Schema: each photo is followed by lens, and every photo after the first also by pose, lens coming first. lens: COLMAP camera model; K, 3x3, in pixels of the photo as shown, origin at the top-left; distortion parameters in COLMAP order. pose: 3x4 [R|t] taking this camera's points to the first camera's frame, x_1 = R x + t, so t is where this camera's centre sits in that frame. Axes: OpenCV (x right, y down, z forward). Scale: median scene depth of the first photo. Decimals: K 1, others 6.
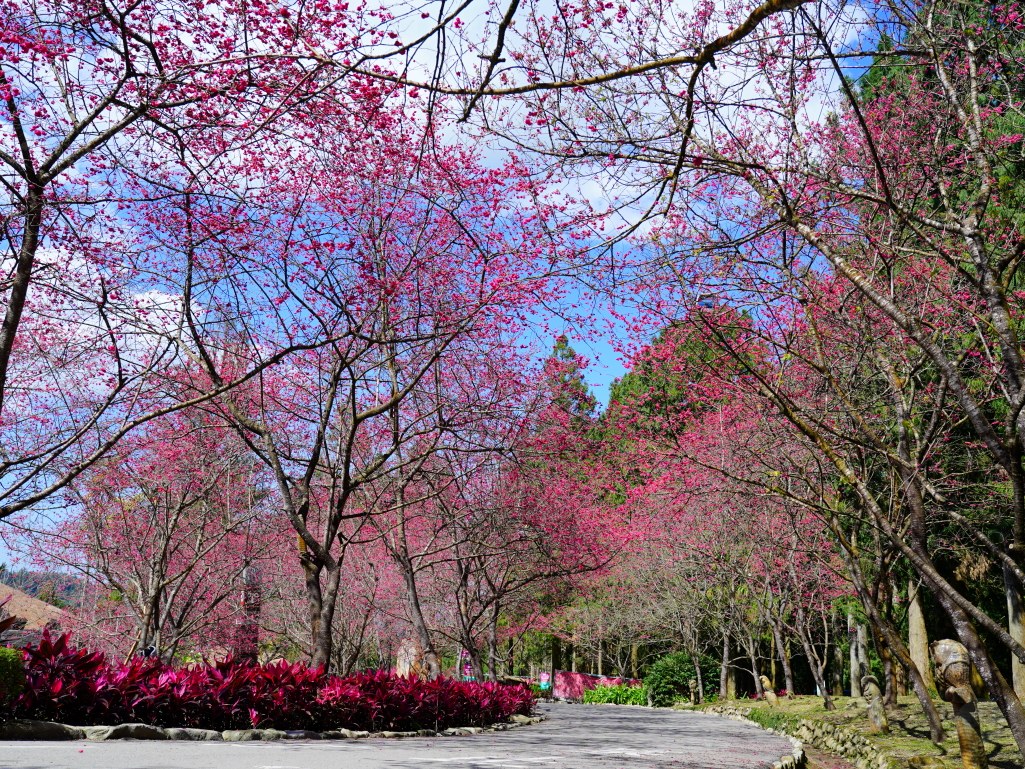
lens RADIAL K [[855.3, 0, 510.2], [0, 855.3, 388.3], [0, 0, 1]] dist [-0.019984, -0.003215]
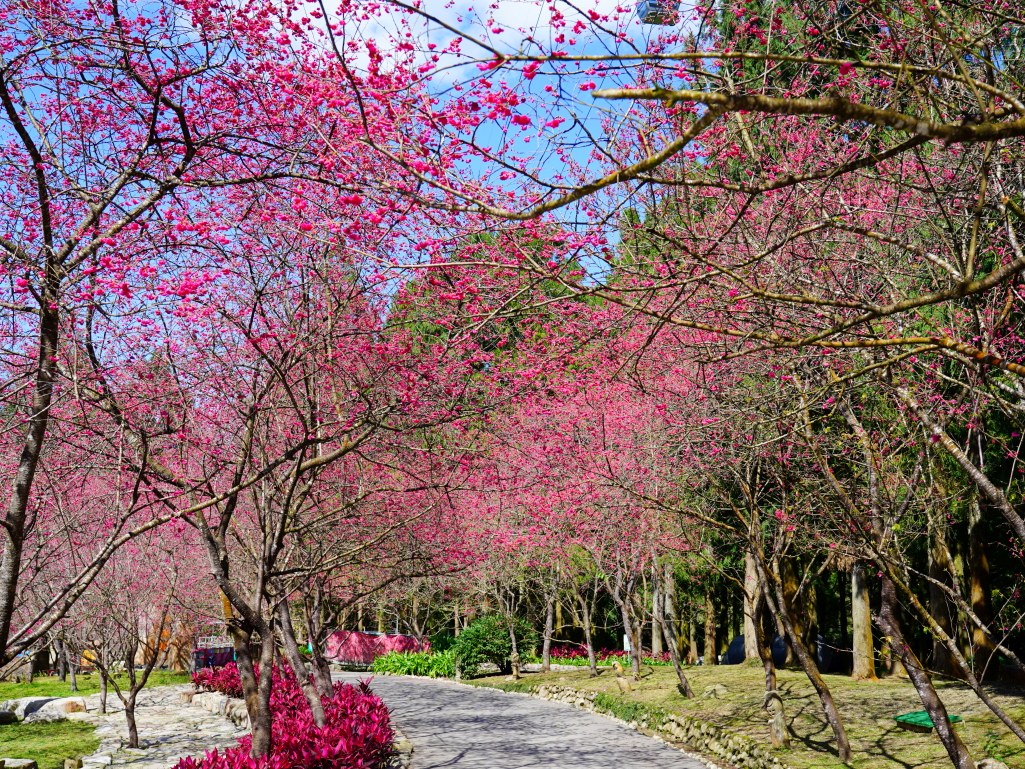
lens RADIAL K [[1015.2, 0, 505.4], [0, 1015.2, 381.2], [0, 0, 1]] dist [-0.015665, 0.000000]
pose [[0.966840, 0.013112, 0.255047, -0.139534], [-0.038797, 0.994631, 0.095940, -0.093211], [-0.252420, -0.102654, 0.962157, -0.025592]]
